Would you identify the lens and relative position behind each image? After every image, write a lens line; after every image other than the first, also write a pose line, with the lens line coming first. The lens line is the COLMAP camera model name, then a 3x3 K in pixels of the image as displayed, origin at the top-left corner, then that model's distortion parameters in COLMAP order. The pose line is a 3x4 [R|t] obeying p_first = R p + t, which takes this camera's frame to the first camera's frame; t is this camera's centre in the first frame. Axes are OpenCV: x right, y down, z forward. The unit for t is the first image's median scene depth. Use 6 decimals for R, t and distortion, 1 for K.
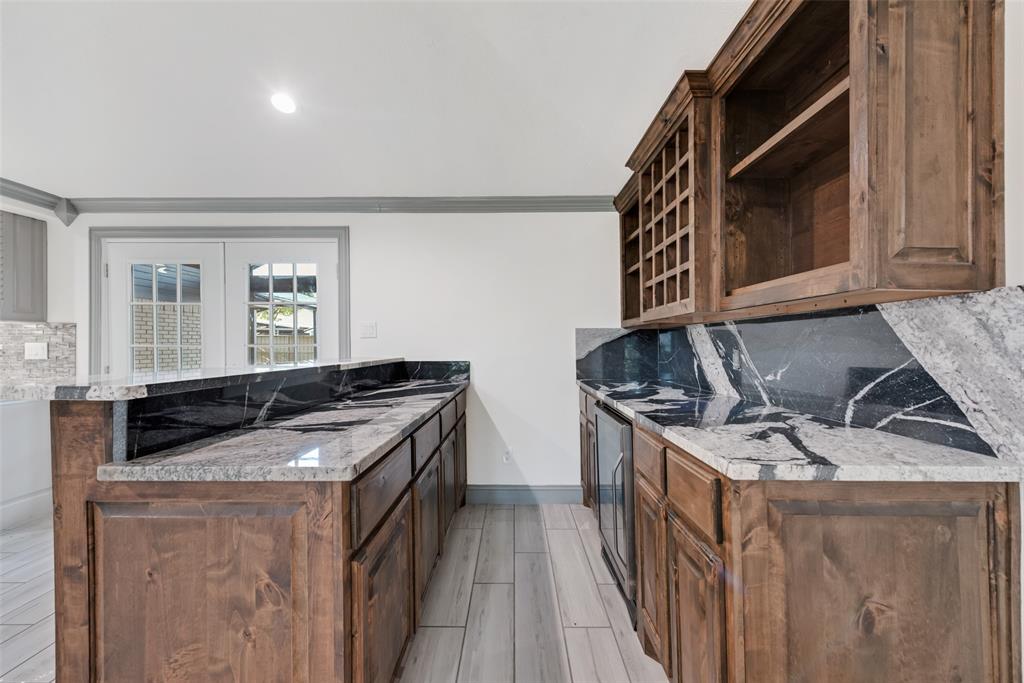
lens RADIAL K [[409.3, 0, 506.6], [0, 409.3, 331.8], [0, 0, 1]] dist [-0.000721, -0.000084]
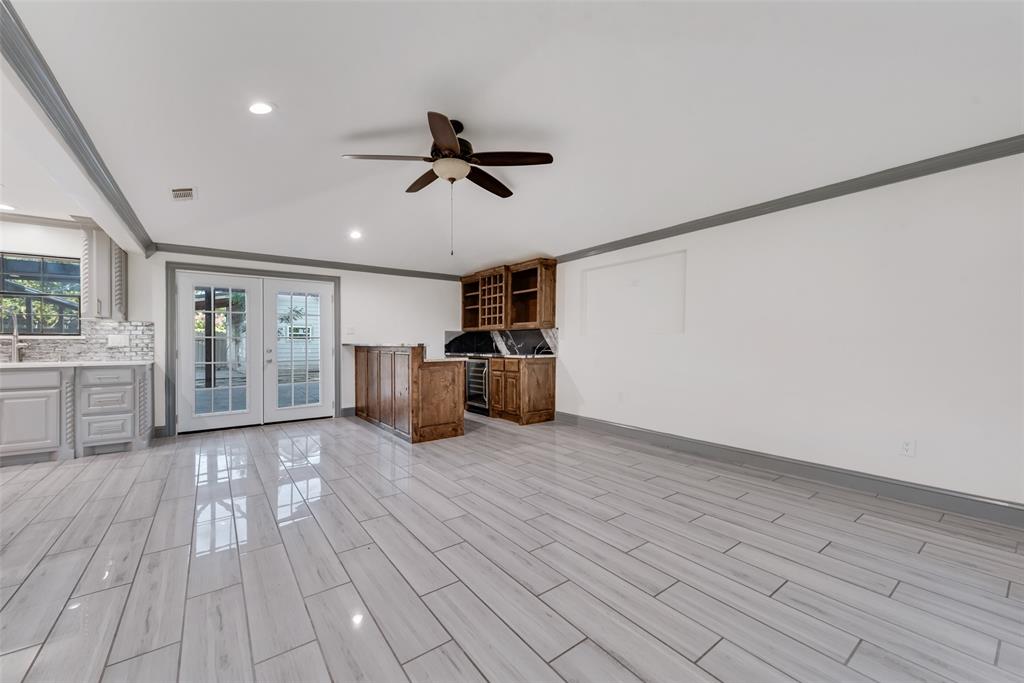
lens RADIAL K [[402.3, 0, 512.0], [0, 402.3, 341.5], [0, 0, 1]] dist [0.000746, -0.000007]
pose [[0.792906, 0.000582, 0.609343, -1.623999], [-0.018291, 0.999572, 0.022847, -0.014157], [-0.609069, -0.029261, 0.792577, -1.847165]]
